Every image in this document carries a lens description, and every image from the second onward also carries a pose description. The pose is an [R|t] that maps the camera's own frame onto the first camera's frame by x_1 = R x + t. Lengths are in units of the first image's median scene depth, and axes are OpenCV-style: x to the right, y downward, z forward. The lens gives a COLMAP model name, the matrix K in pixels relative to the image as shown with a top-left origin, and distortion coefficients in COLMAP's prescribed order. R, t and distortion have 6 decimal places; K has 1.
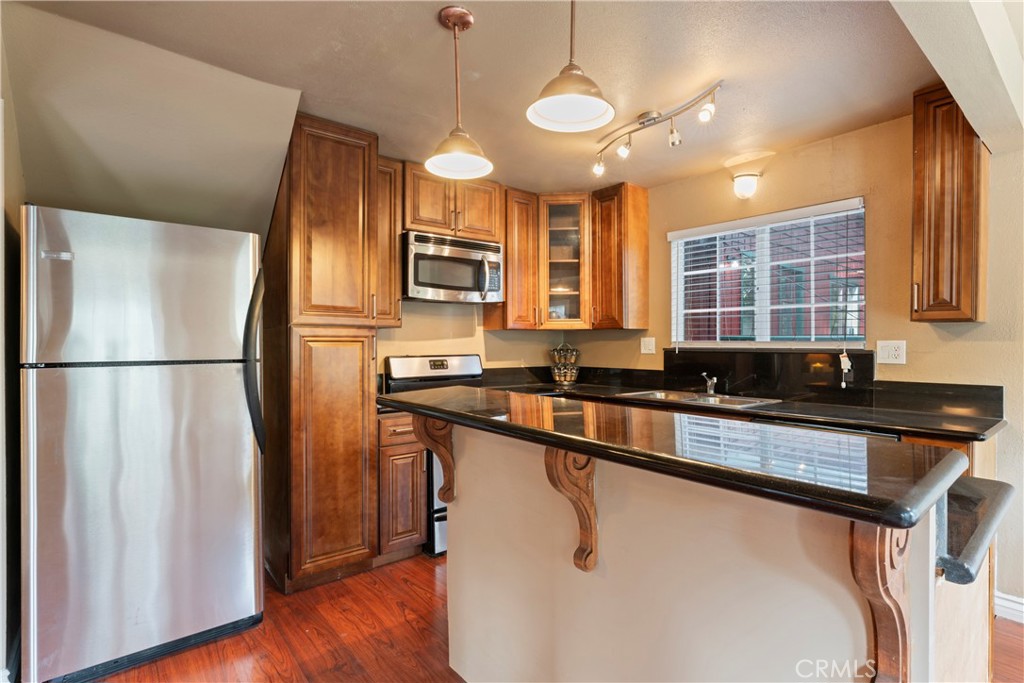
lens RADIAL K [[494.9, 0, 512.2], [0, 494.9, 342.5], [0, 0, 1]] dist [0.002136, 0.000097]
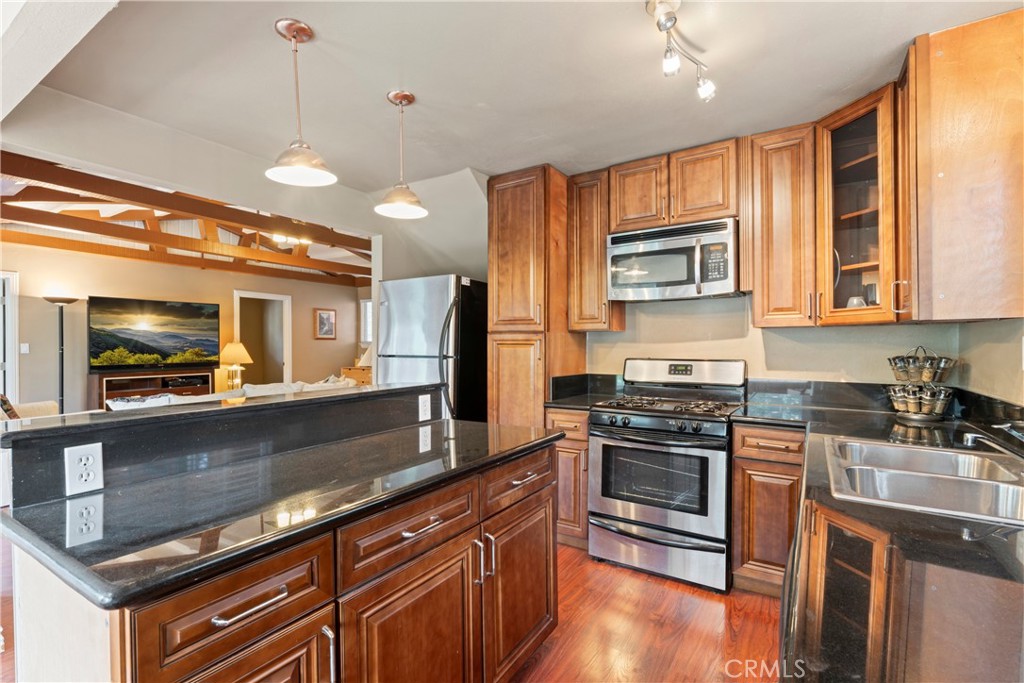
lens RADIAL K [[474.0, 0, 512.8], [0, 474.0, 344.7], [0, 0, 1]] dist [-0.003412, -0.000415]
pose [[0.308616, 0.002910, -0.951182, 0.600325], [0.002467, 0.999990, 0.003860, -0.004480], [0.951184, -0.003538, 0.308605, 0.467190]]
